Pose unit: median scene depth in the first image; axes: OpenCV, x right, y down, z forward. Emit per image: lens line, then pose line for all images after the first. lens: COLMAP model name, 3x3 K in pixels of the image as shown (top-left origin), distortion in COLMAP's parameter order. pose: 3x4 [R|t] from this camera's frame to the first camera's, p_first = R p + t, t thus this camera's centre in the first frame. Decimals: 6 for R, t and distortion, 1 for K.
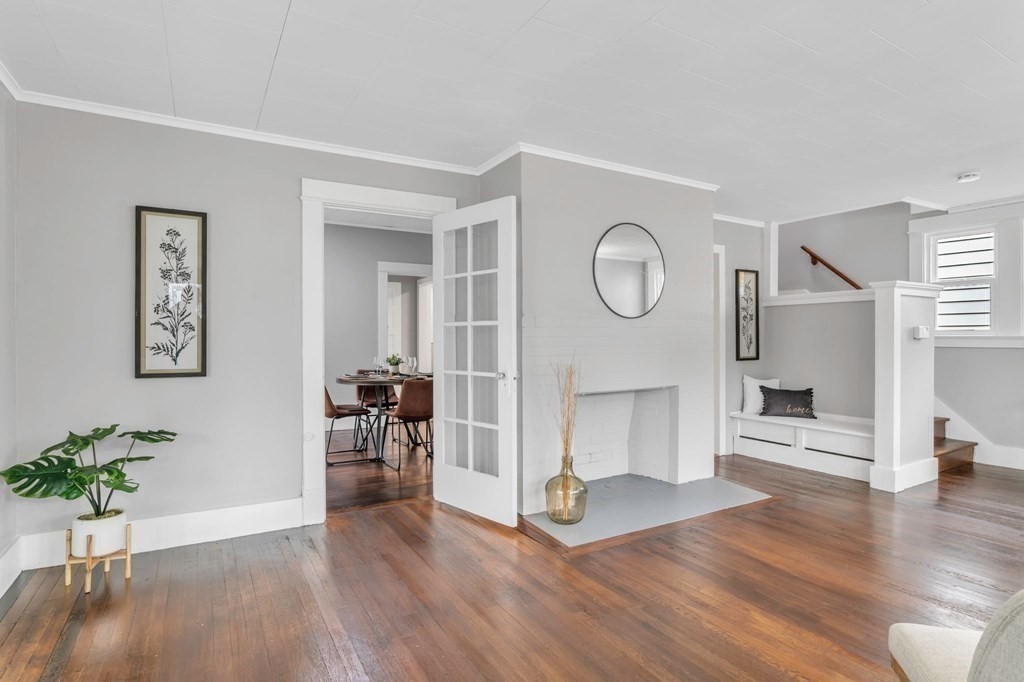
lens RADIAL K [[525.7, 0, 512.8], [0, 525.7, 342.3], [0, 0, 1]] dist [-0.002445, 0.000238]
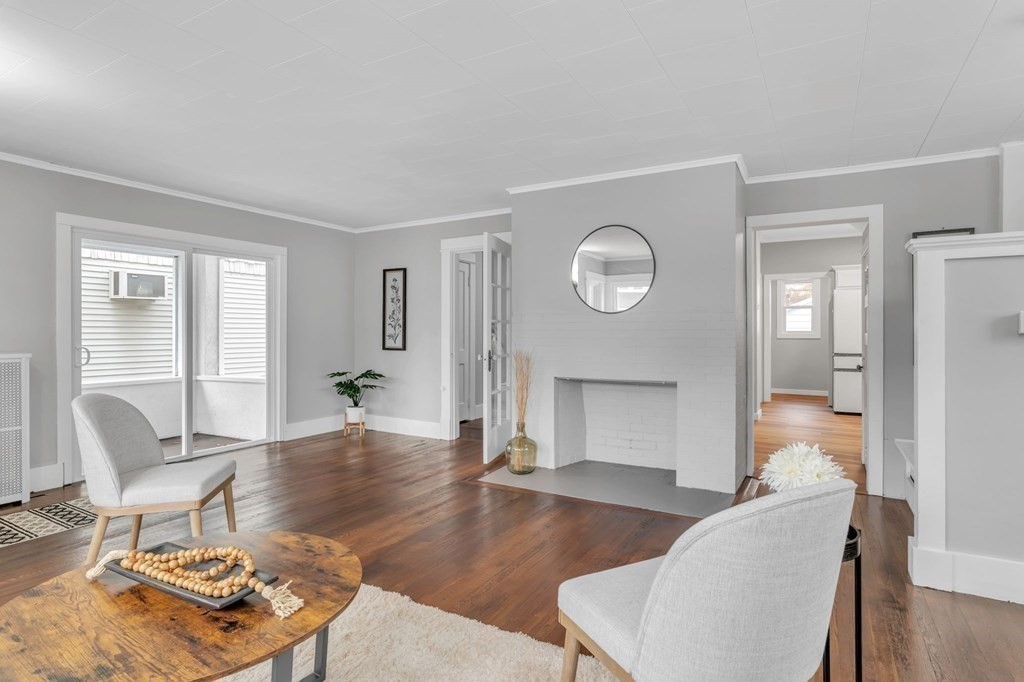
lens RADIAL K [[540.4, 0, 517.9], [0, 540.4, 336.0], [0, 0, 1]] dist [-0.023851, 0.018460]
pose [[0.487868, 0.011640, -0.872840, 1.433661], [-0.000217, 0.999913, 0.013214, -0.017515], [0.872917, -0.006257, 0.487828, 0.392340]]
